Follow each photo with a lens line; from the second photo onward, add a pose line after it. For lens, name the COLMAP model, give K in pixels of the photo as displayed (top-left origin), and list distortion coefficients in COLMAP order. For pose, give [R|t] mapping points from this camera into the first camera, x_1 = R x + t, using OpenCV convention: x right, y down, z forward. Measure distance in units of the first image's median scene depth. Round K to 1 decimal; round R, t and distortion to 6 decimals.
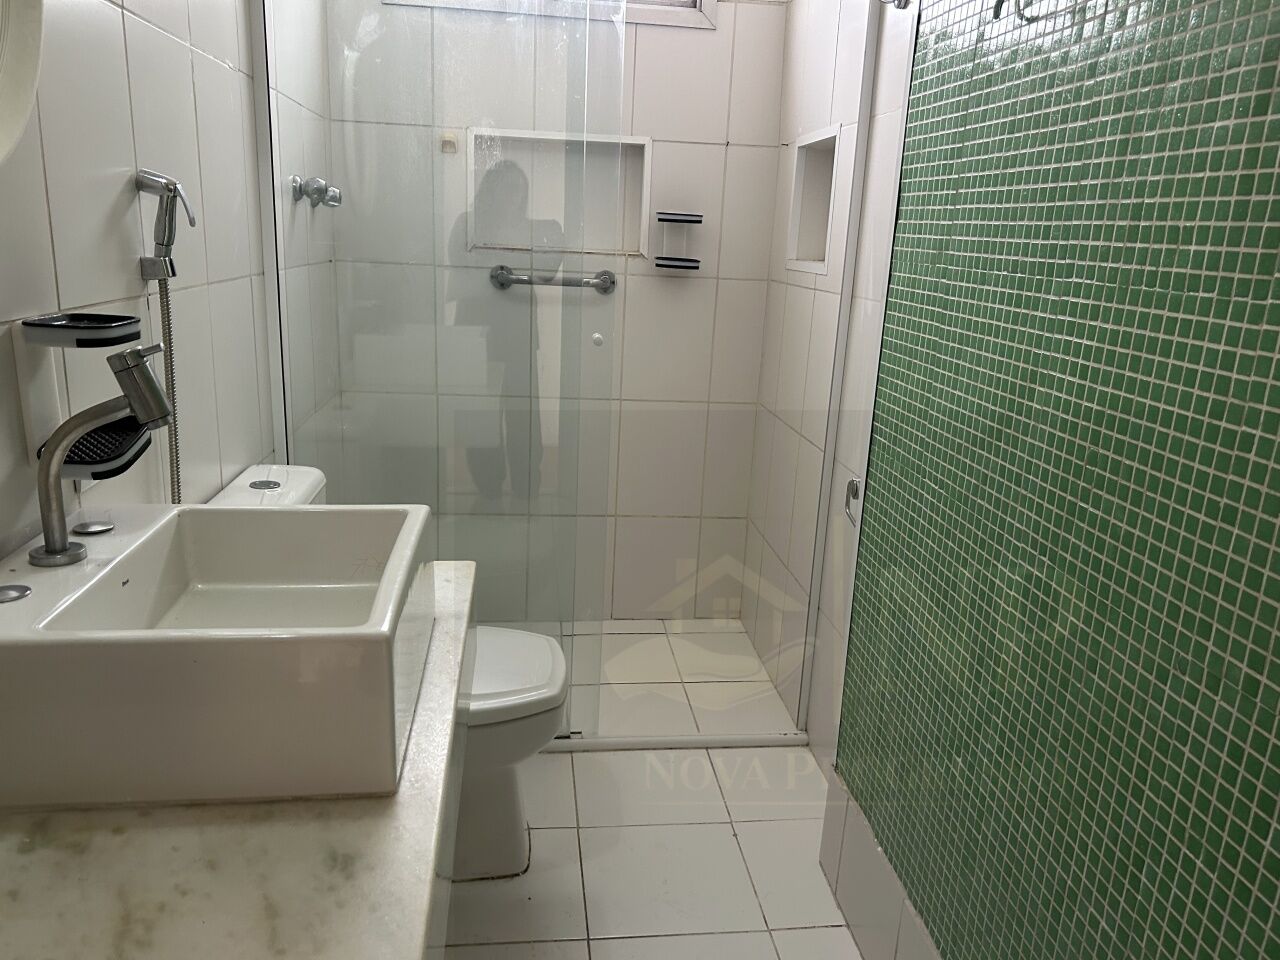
lens RADIAL K [[946.6, 0, 637.6], [0, 946.6, 486.2], [0, 0, 1]] dist [0.067261, -0.080693]
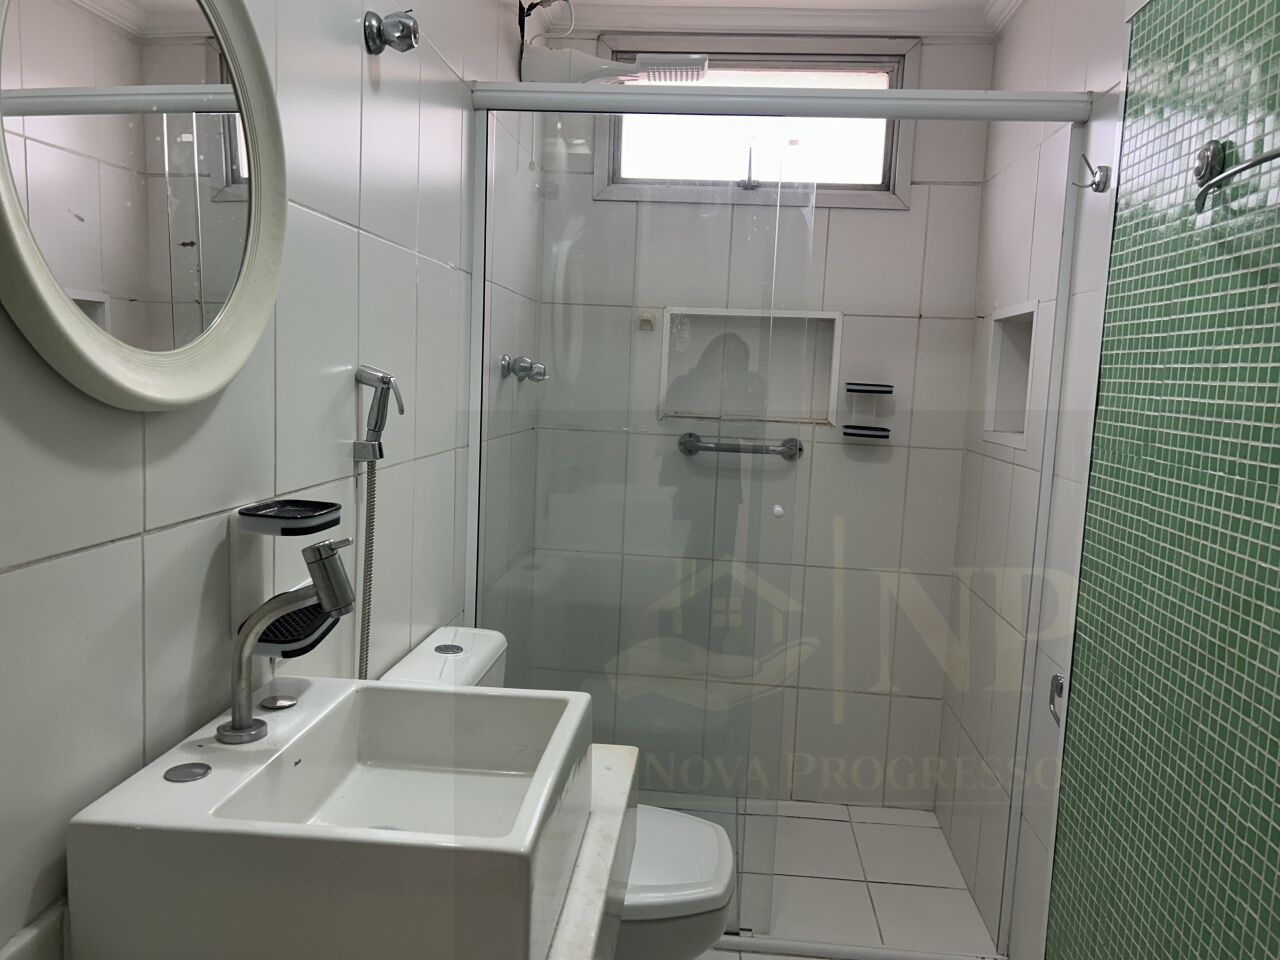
lens RADIAL K [[946.9, 0, 650.0], [0, 946.9, 482.9], [0, 0, 1]] dist [0.054138, -0.061796]
pose [[0.981089, 0.020594, -0.192457, 0.022512], [-0.050114, 0.987445, -0.149803, -0.042225], [0.186956, 0.156615, 0.969804, 0.013399]]
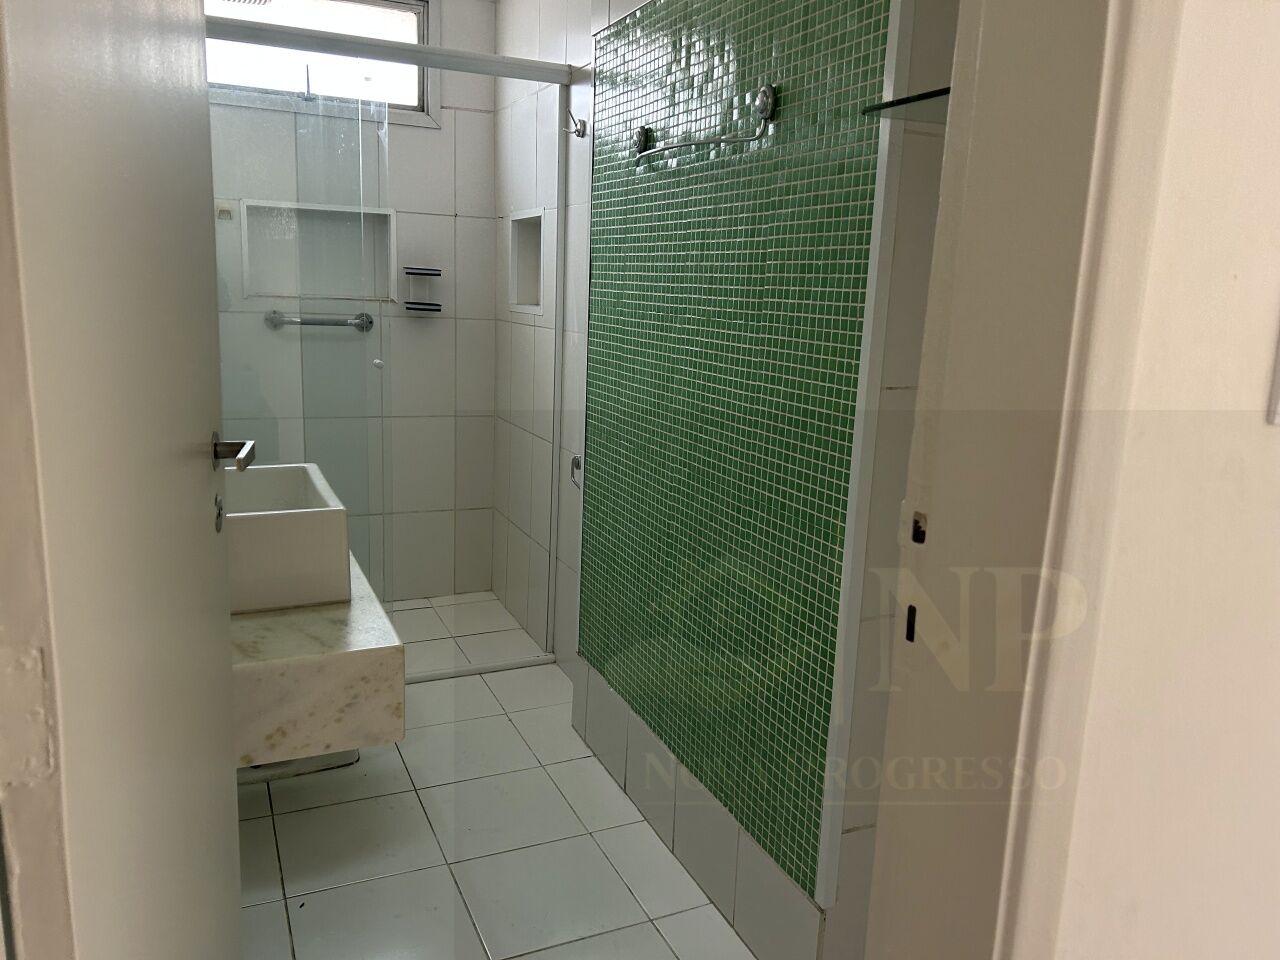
lens RADIAL K [[950.7, 0, 624.7], [0, 950.7, 477.2], [0, 0, 1]] dist [0.157145, -0.354815]
pose [[0.955625, -0.064911, 0.287345, -0.152599], [0.079877, 0.995975, -0.040657, 0.116654], [-0.283550, 0.061805, 0.956964, -0.517672]]
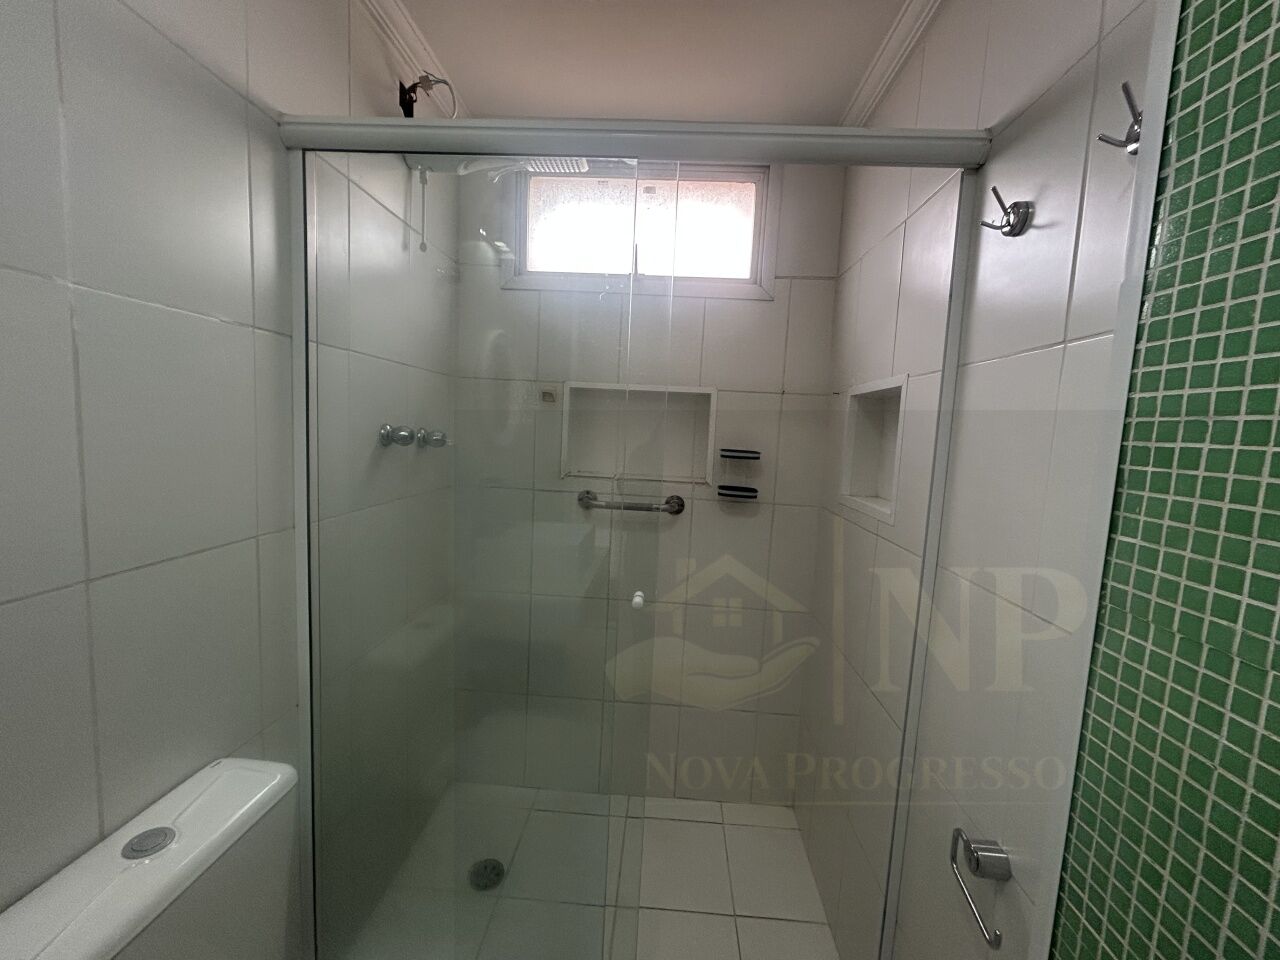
lens RADIAL K [[513.2, 0, 643.1], [0, 513.2, 479.2], [0, 0, 1]] dist [-0.002099, 0.000113]
pose [[0.986489, 0.020758, -0.162505, 0.053602], [-0.048003, 0.985028, -0.165576, -0.259786], [0.156635, 0.171140, 0.972716, 0.695815]]
